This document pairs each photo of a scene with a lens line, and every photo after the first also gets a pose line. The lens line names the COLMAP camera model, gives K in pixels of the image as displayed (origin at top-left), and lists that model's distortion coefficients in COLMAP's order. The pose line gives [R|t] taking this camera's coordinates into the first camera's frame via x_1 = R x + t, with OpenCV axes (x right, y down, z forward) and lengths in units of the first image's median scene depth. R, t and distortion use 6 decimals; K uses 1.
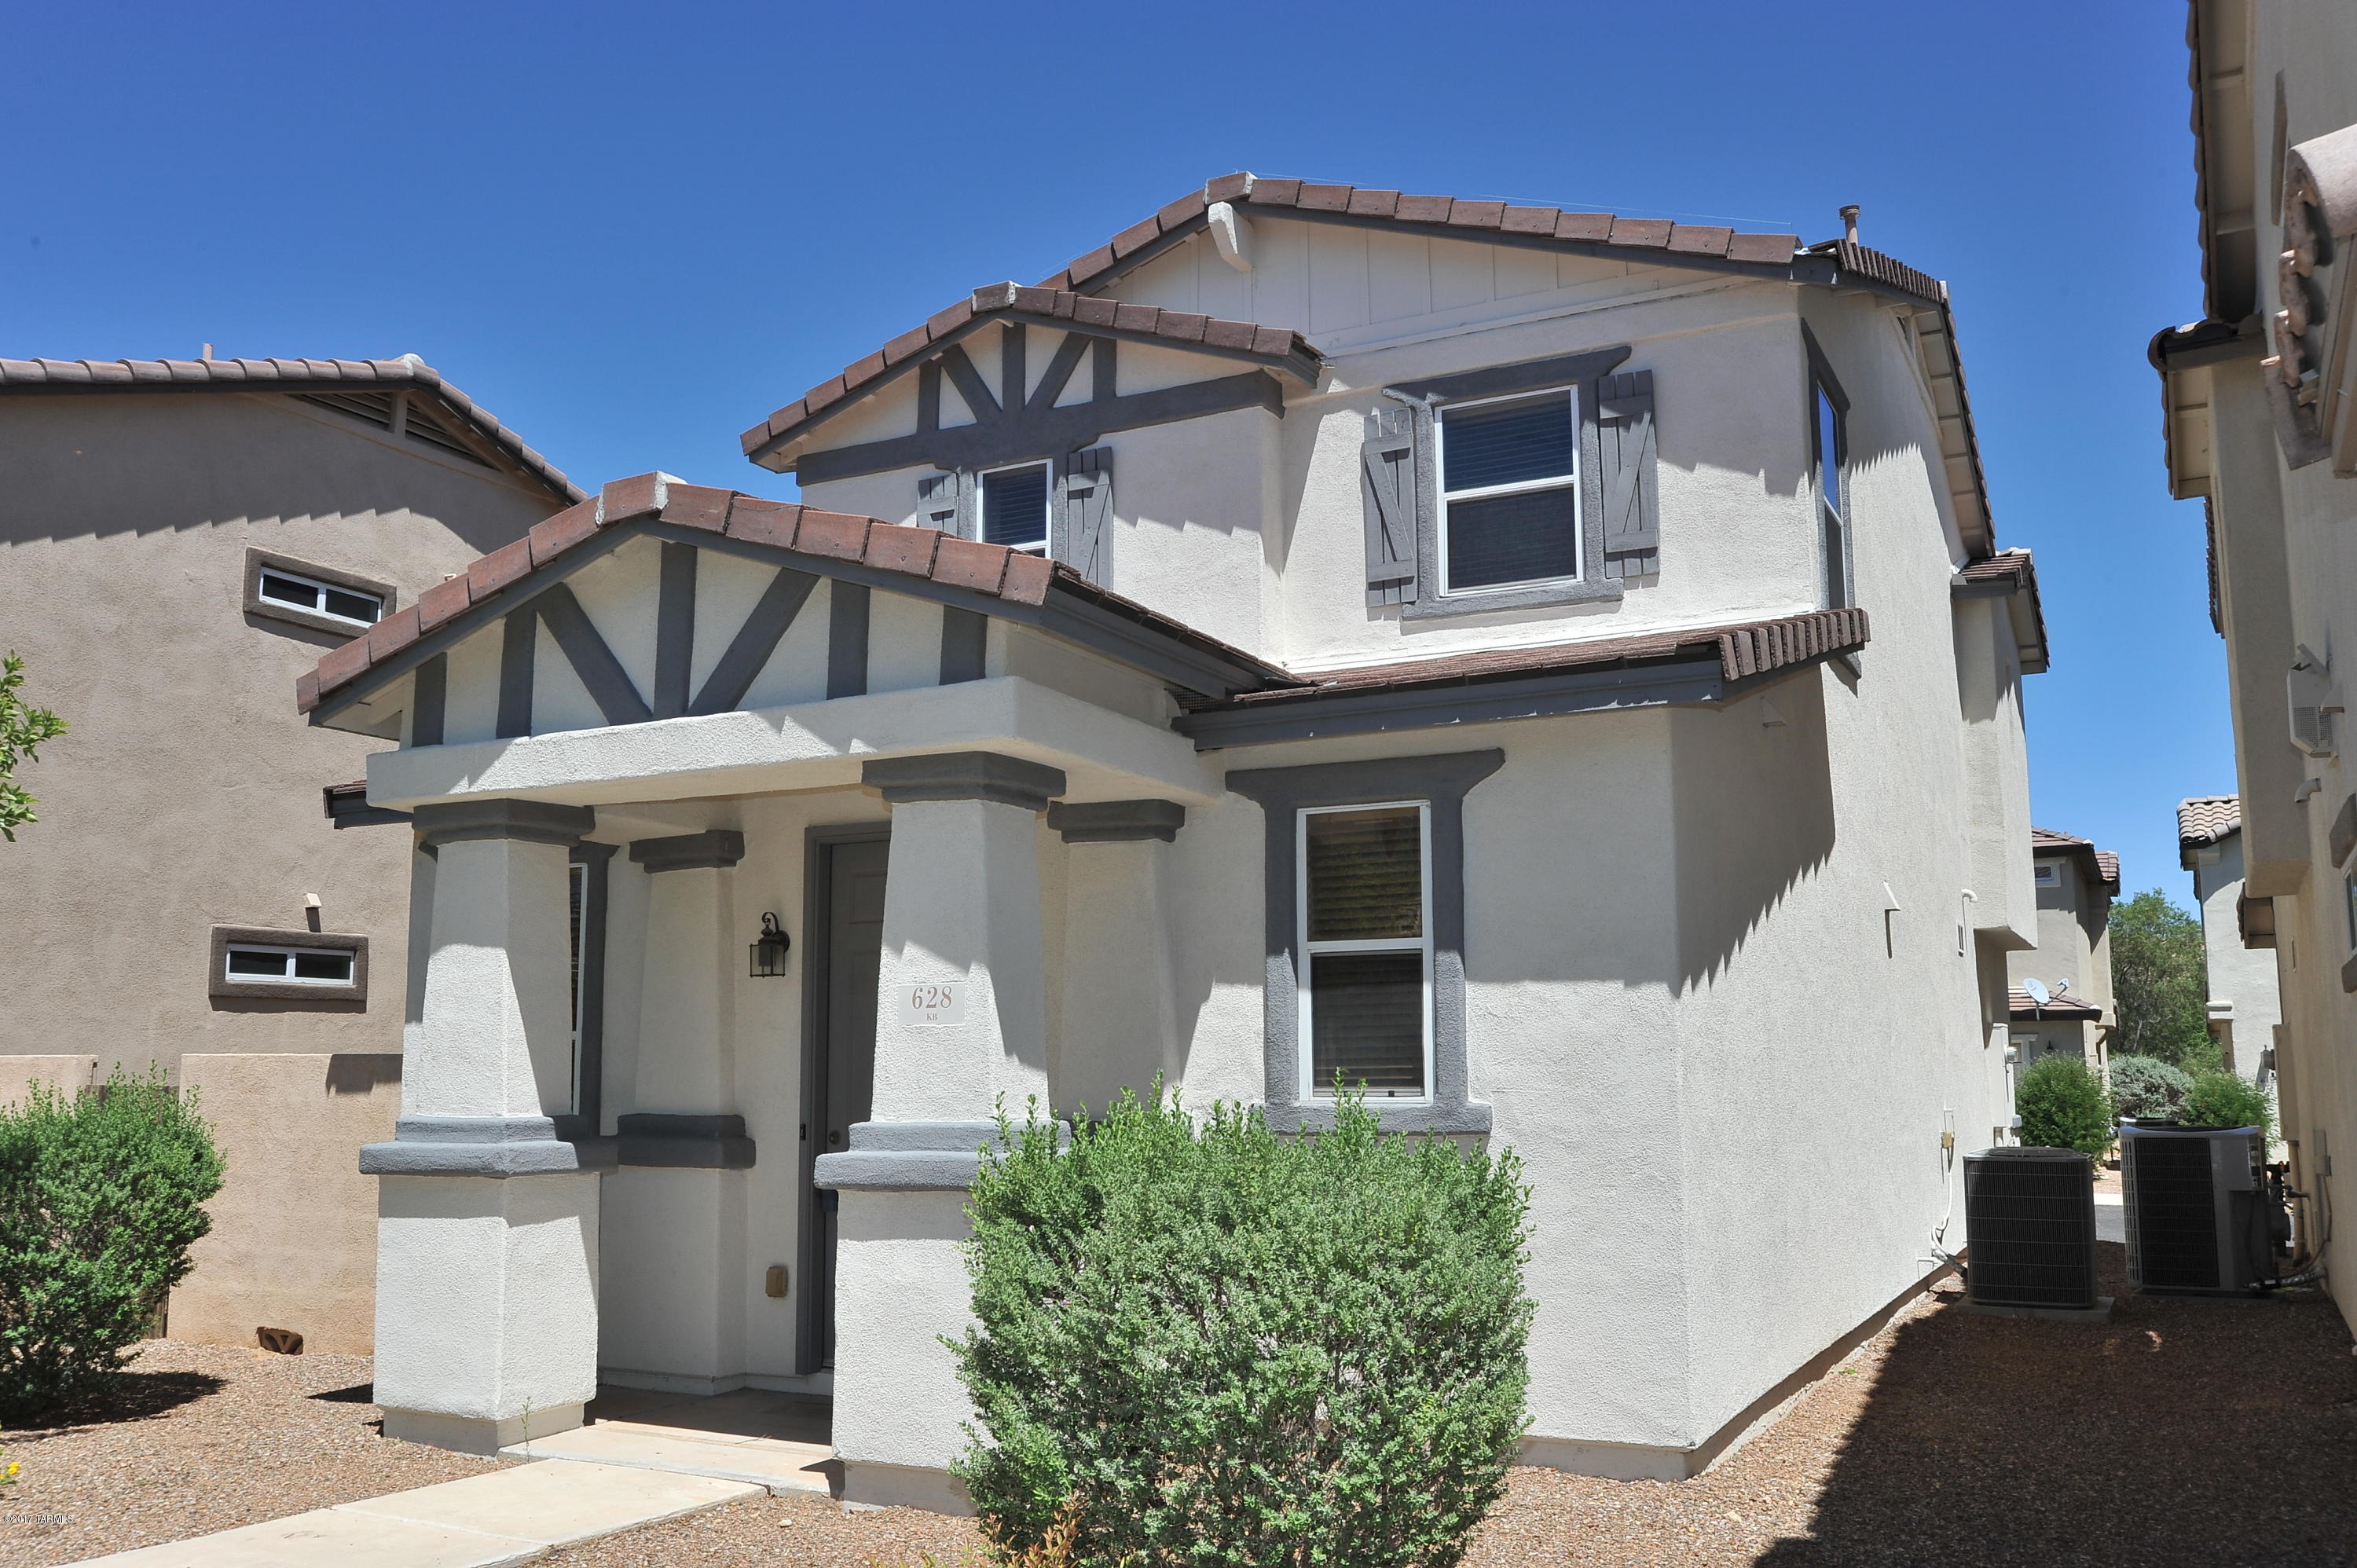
lens RADIAL K [[1960.5, 0, 1174.5], [0, 1960.5, 789.0], [0, 0, 1]] dist [-0.065753, -0.002800]
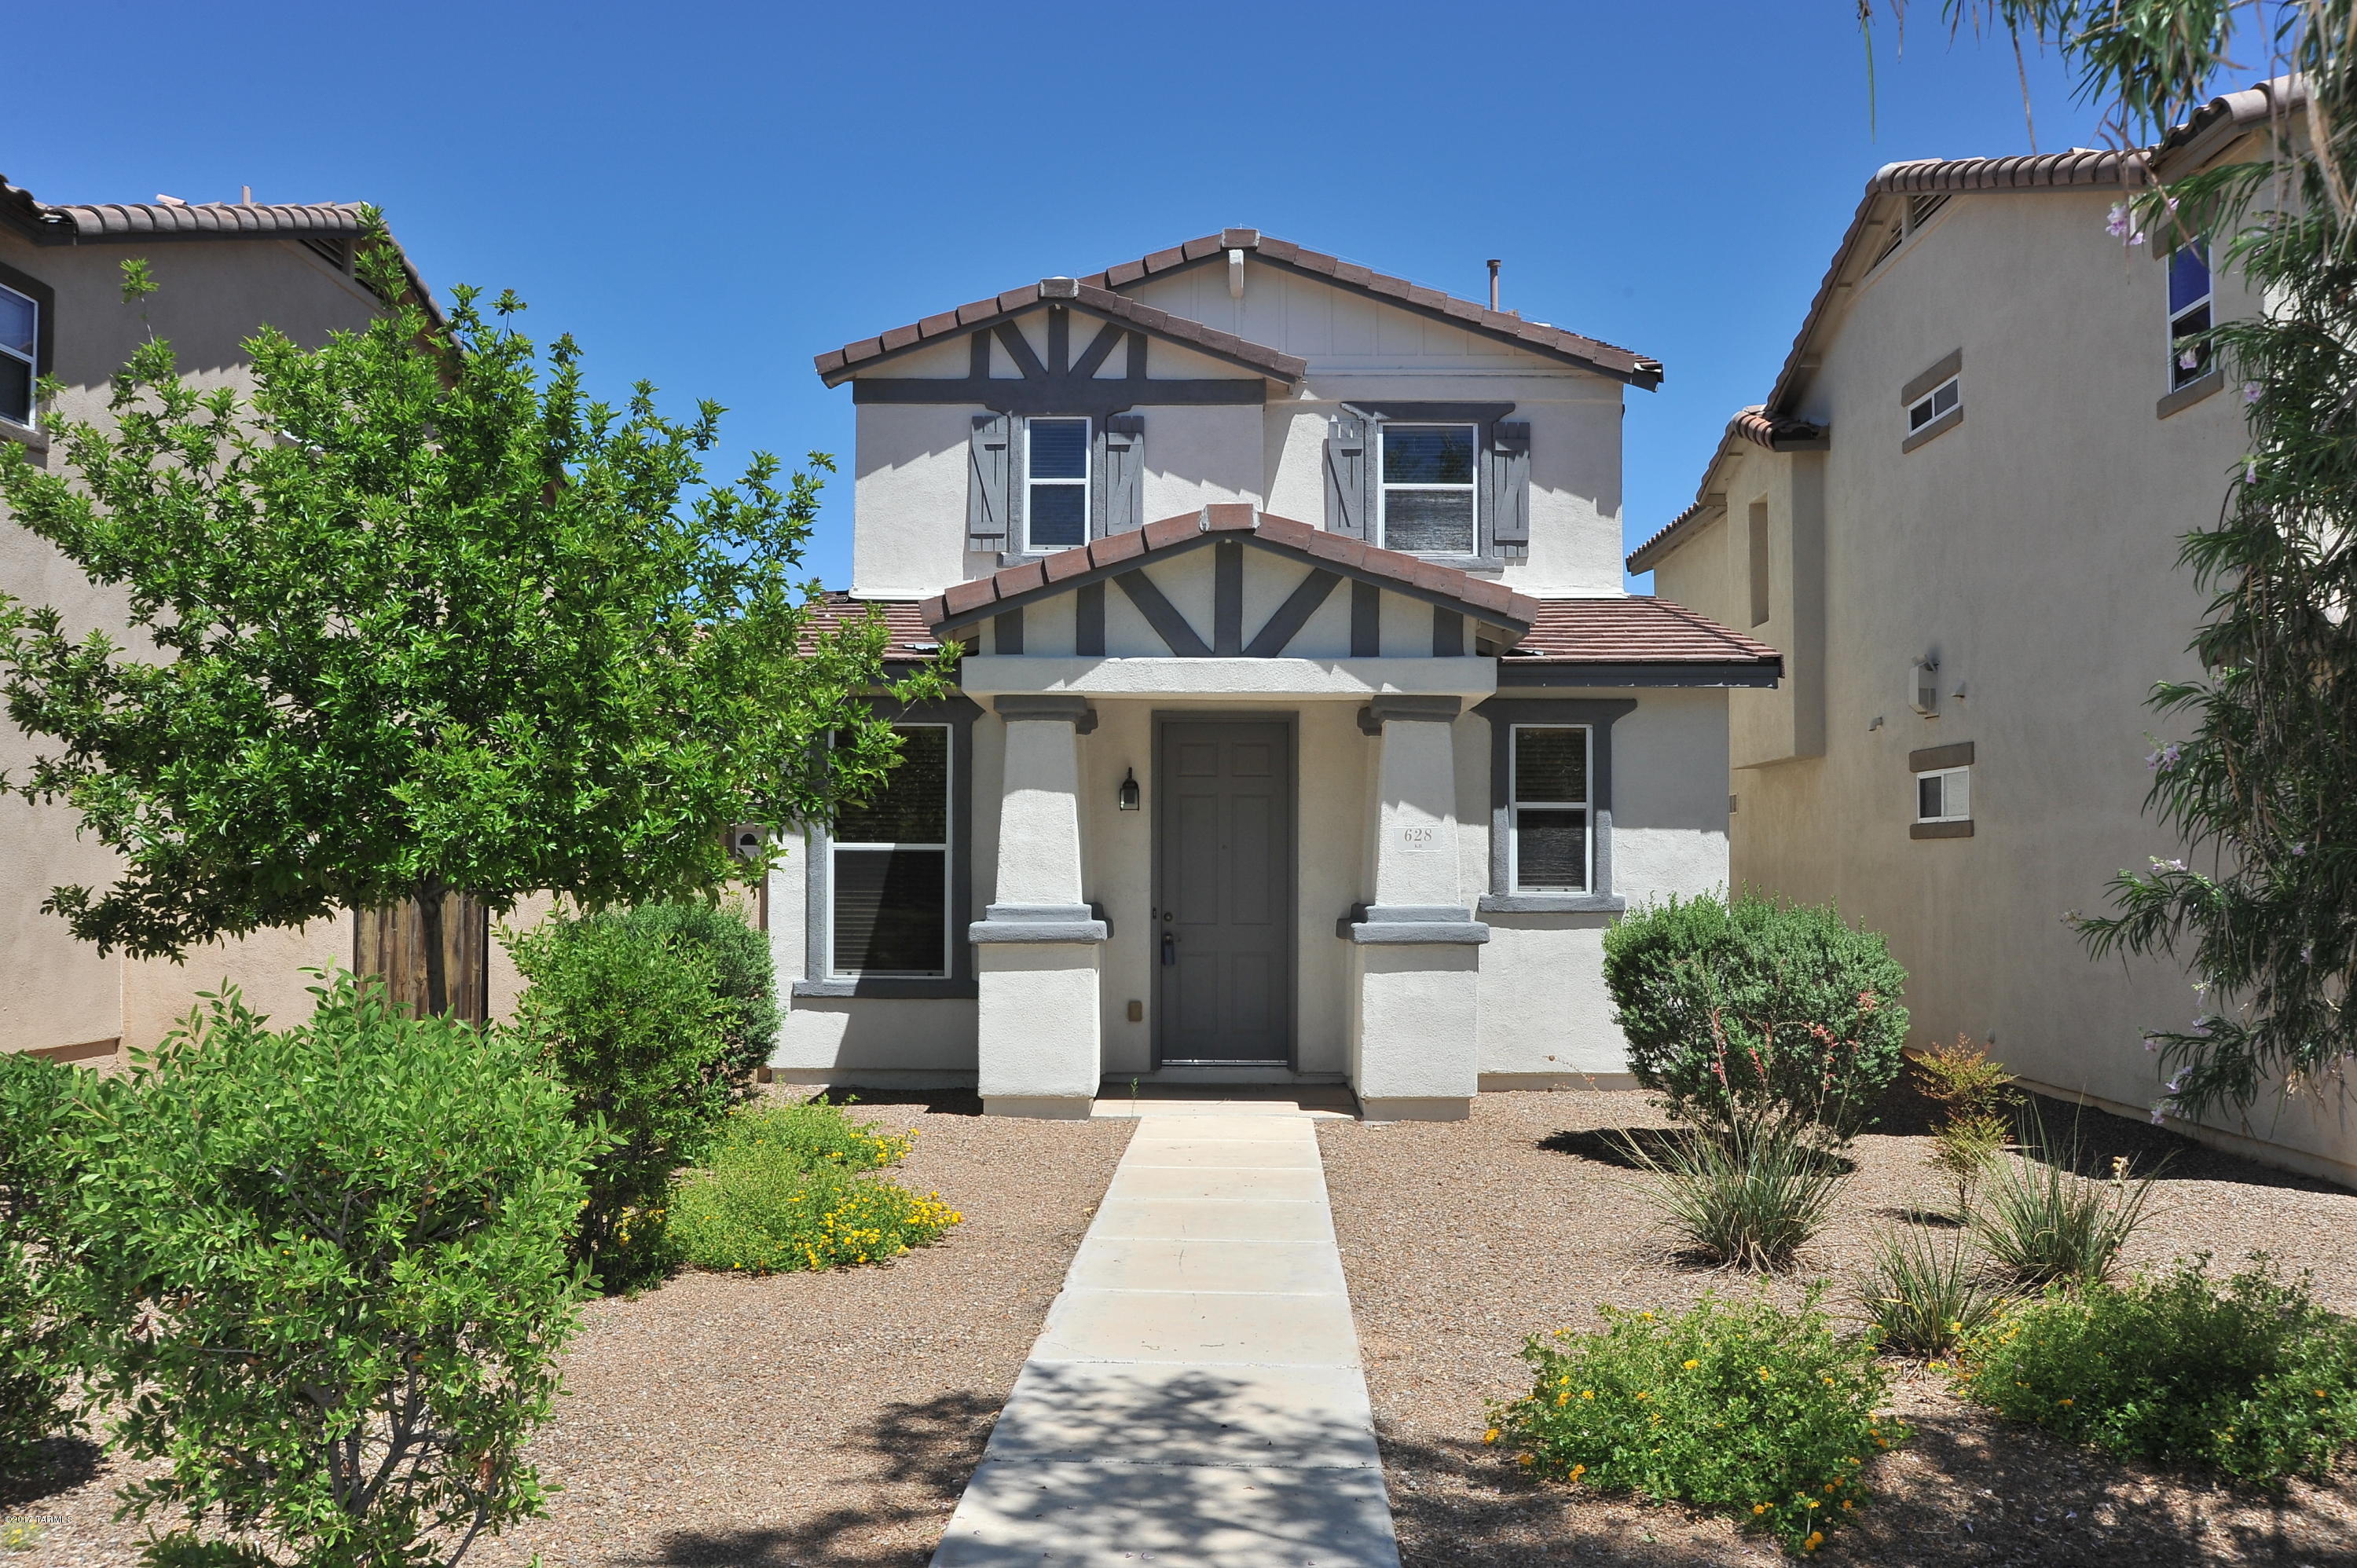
lens RADIAL K [[1960.5, 0, 1184.9], [0, 1960.5, 783.9], [0, 0, 1]] dist [-0.065753, -0.002800]
pose [[0.894501, 0.026556, 0.446276, -0.678656], [-0.073779, 0.993316, 0.088772, -0.048713], [-0.440936, -0.112333, 0.890481, -0.283959]]
